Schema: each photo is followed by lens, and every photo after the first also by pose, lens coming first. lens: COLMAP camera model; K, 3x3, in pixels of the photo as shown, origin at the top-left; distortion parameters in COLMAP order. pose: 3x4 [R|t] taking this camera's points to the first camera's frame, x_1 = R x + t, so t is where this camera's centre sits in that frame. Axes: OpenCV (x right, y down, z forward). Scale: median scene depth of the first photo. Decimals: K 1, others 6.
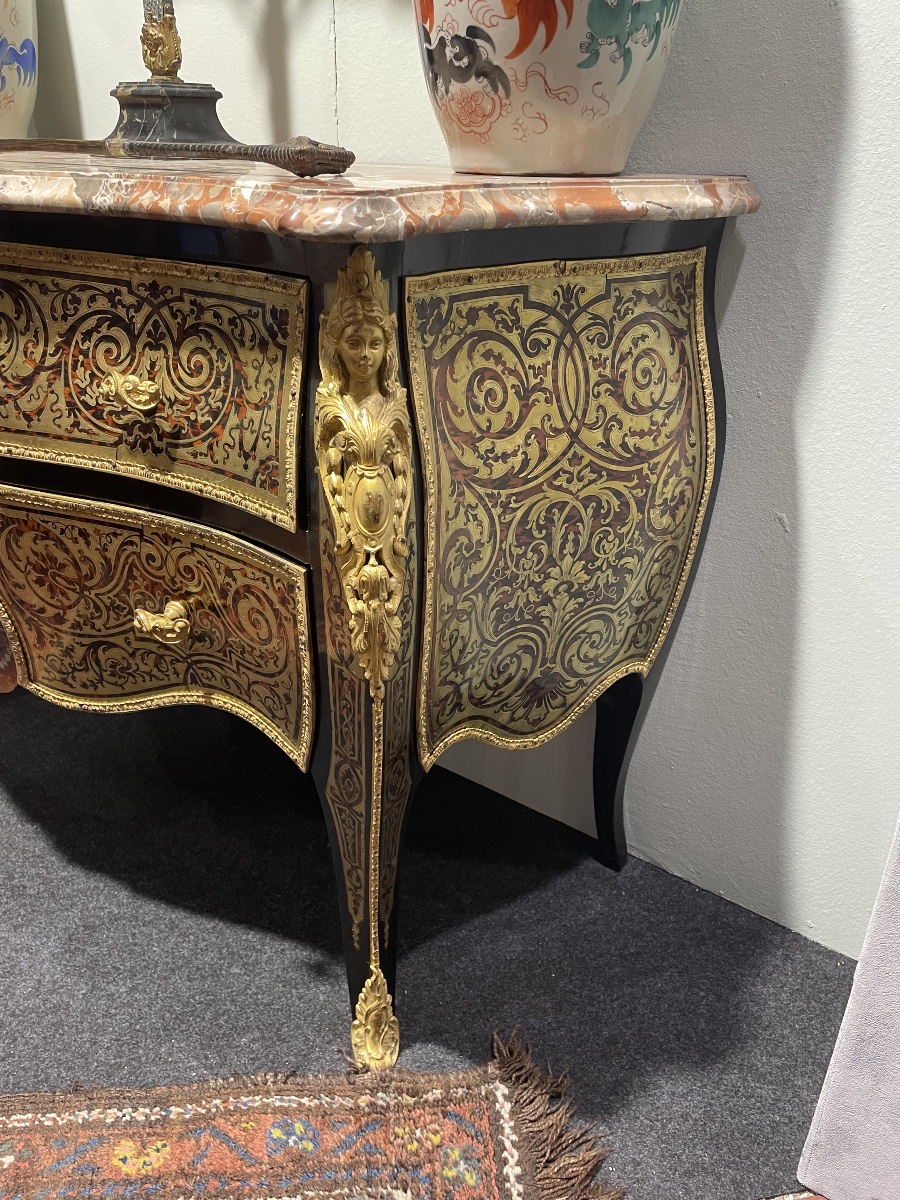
lens RADIAL K [[910.6, 0, 451.1], [0, 910.6, 594.7], [0, 0, 1]] dist [0.091289, -0.120949]
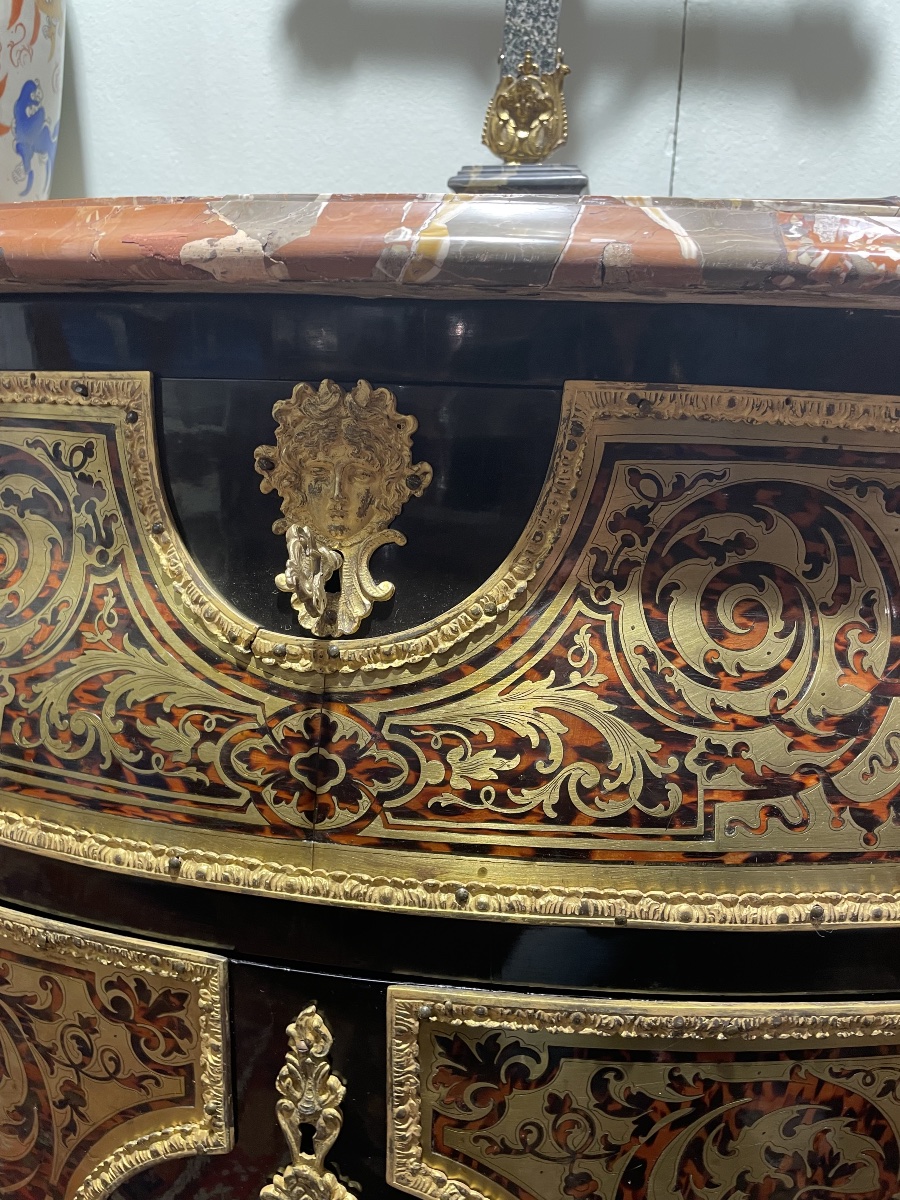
lens RADIAL K [[927.1, 0, 443.1], [0, 927.1, 601.3], [0, 0, 1]] dist [0.082132, -0.121116]
pose [[0.904877, -0.082906, 0.417521, -0.793605], [0.178330, 0.964460, -0.194978, -0.239617], [-0.386517, 0.250888, 0.887502, 0.714093]]
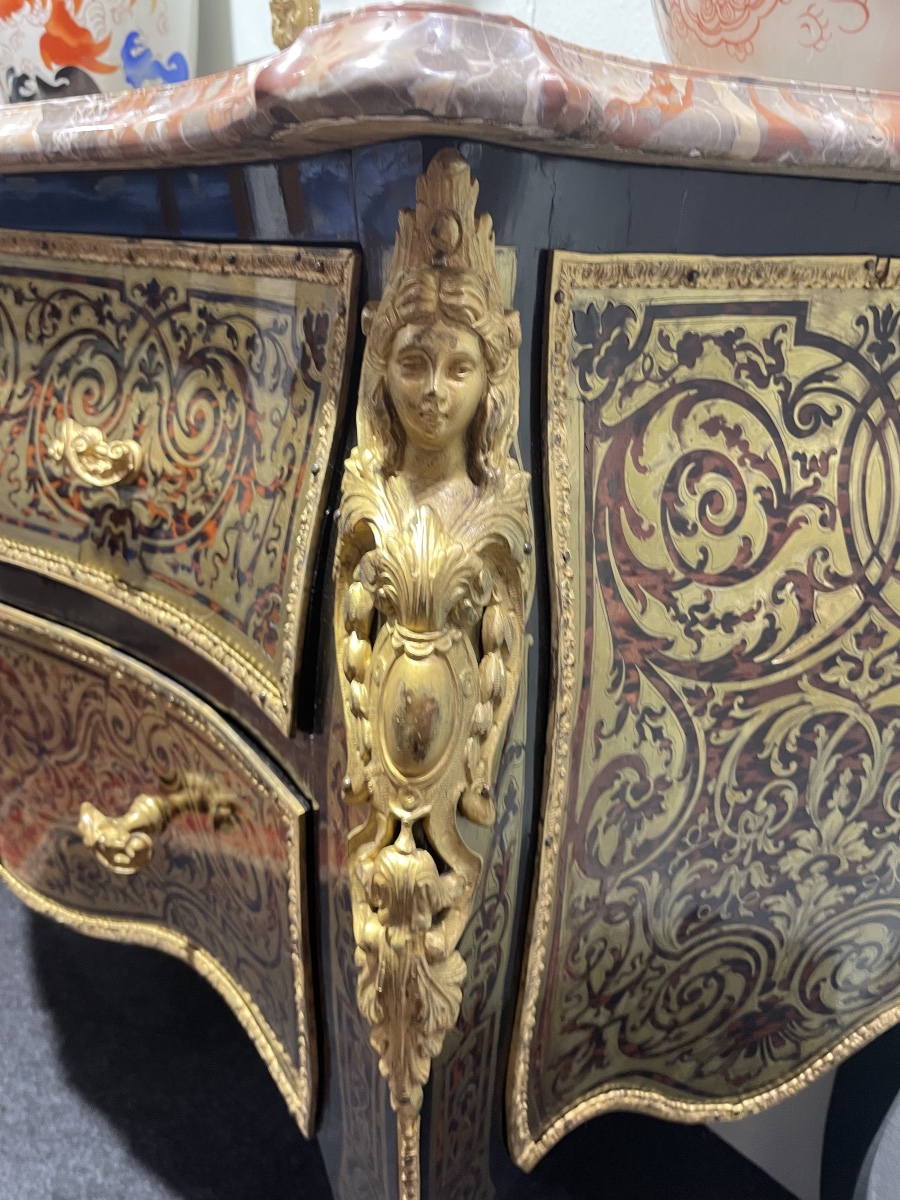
lens RADIAL K [[923.7, 0, 444.8], [0, 923.7, 606.8], [0, 0, 1]] dist [0.081107, -0.120066]
pose [[0.970192, 0.097634, -0.221798, 0.018348], [-0.120235, 0.988588, -0.090763, -0.089984], [0.210405, 0.114725, 0.970859, 0.444243]]
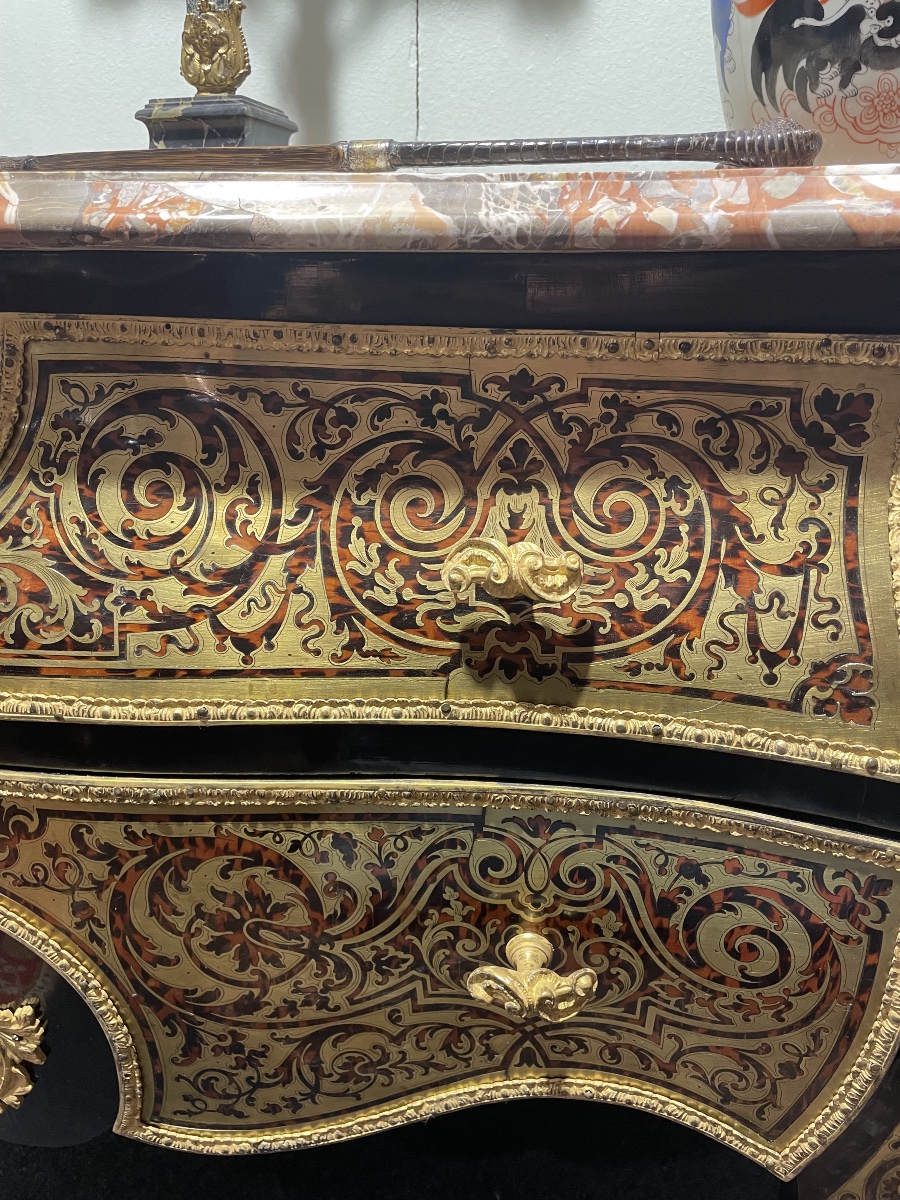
lens RADIAL K [[919.2, 0, 447.7], [0, 919.2, 590.9], [0, 0, 1]] dist [0.085806, -0.118800]
pose [[0.936974, -0.126629, 0.325645, -0.528343], [0.168202, 0.980384, -0.102738, -0.152228], [-0.306247, 0.151037, 0.939894, 0.484364]]
